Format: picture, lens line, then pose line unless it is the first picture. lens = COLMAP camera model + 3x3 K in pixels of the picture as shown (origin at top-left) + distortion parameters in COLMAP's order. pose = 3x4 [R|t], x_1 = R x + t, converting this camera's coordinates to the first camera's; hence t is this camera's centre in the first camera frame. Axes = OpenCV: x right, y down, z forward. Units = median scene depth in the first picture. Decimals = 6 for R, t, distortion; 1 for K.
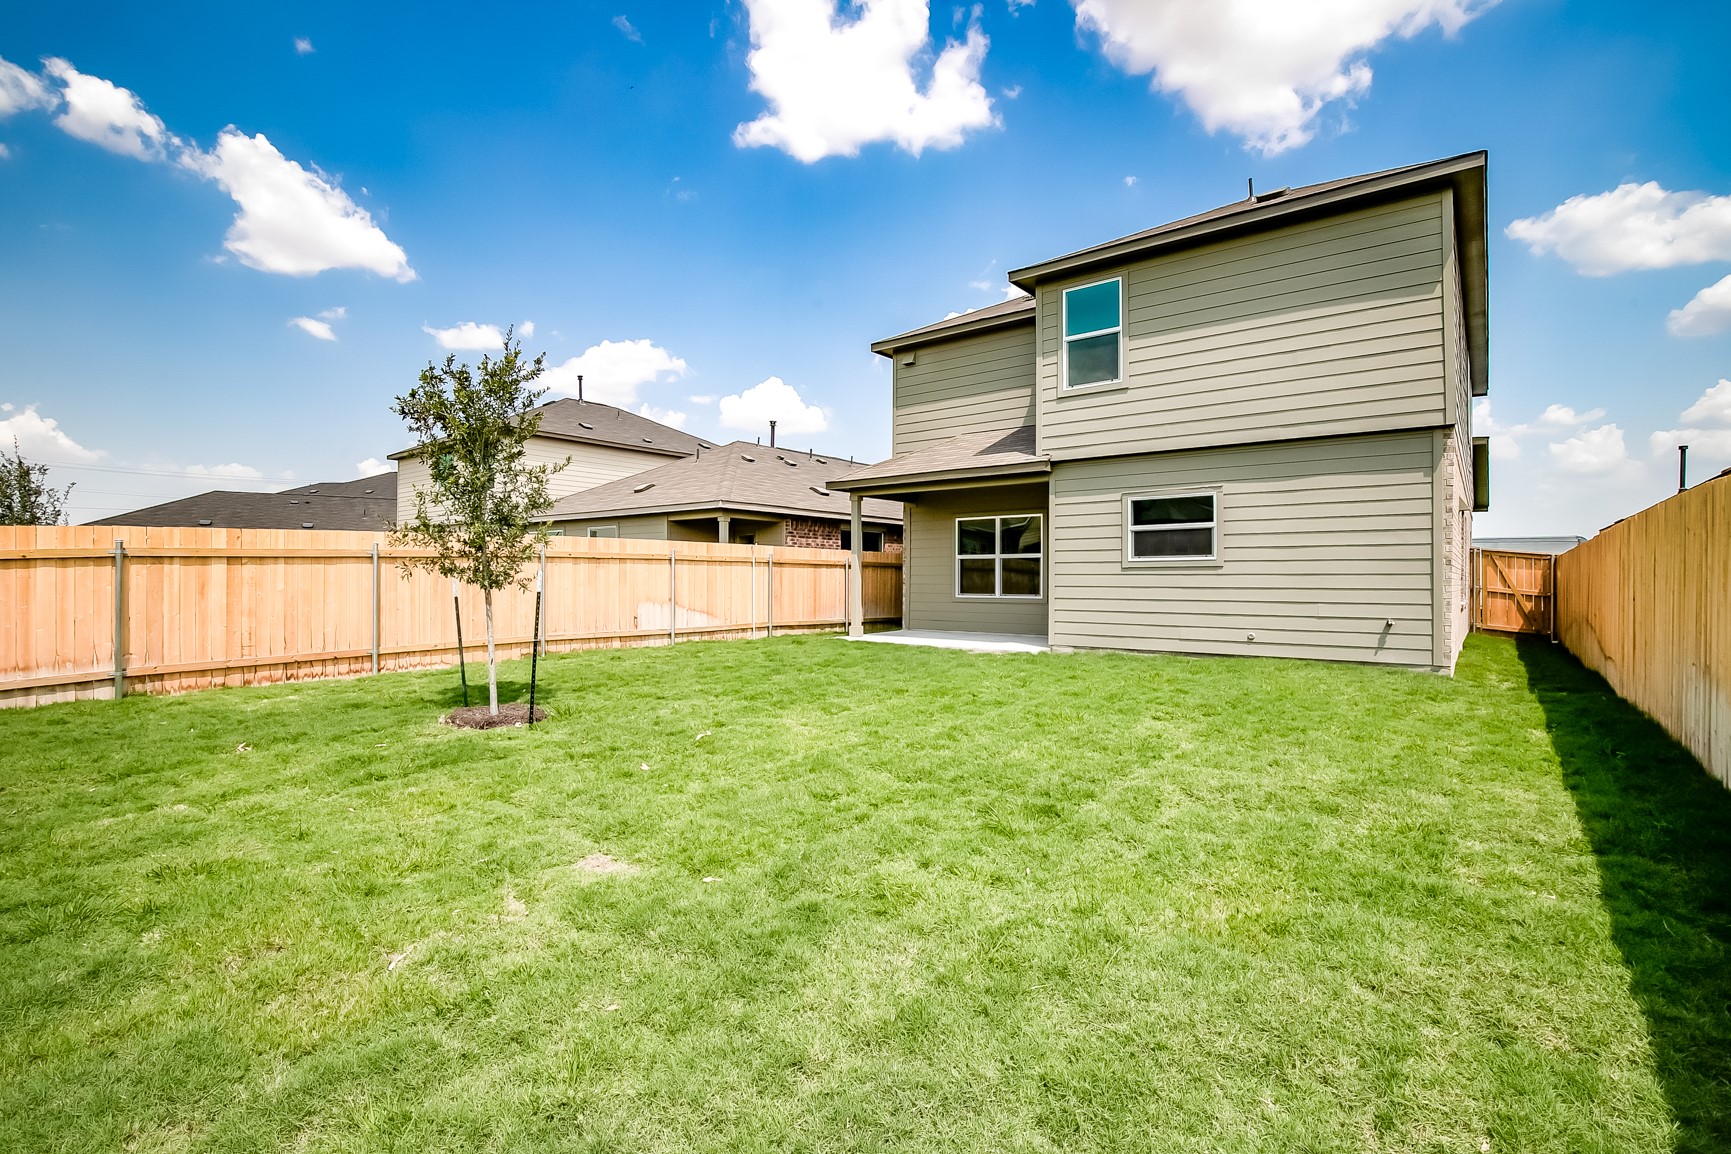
lens RADIAL K [[800.7, 0, 864.3], [0, 800.7, 580.5], [0, 0, 1]] dist [-0.033932, -0.001334]
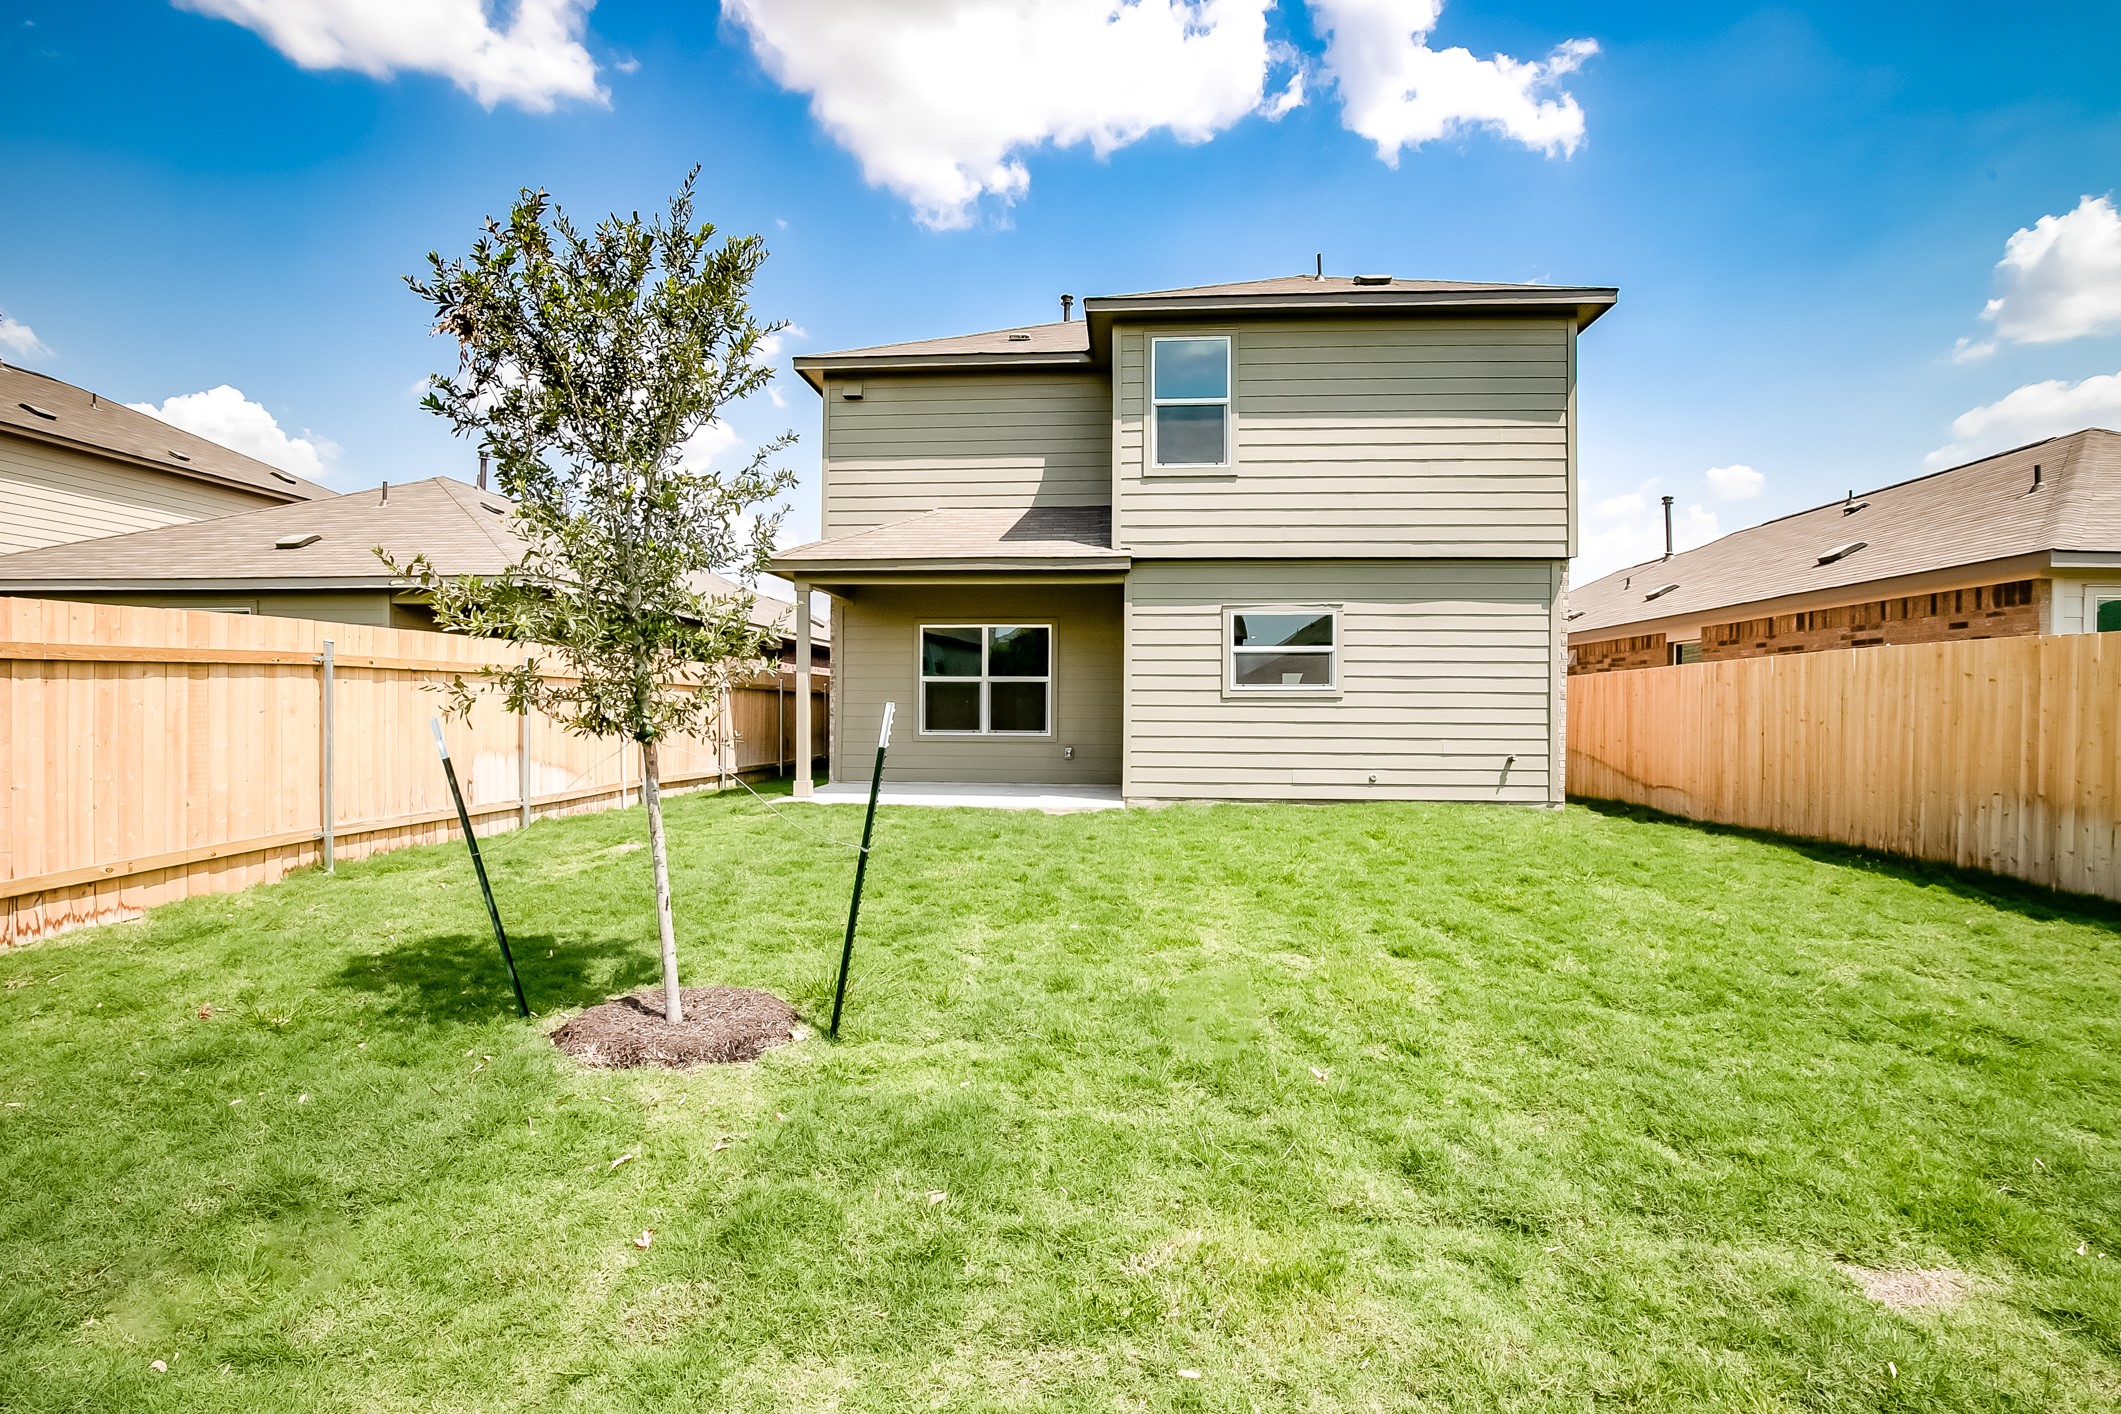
lens RADIAL K [[981.1, 0, 1059.9], [0, 981.1, 713.0], [0, 0, 1]] dist [-0.033932, -0.001334]
pose [[0.824765, -0.000274, 0.565476, -0.353468], [-0.003567, 0.999977, 0.005686, -0.005353], [-0.565465, -0.006707, 0.824745, 0.260392]]
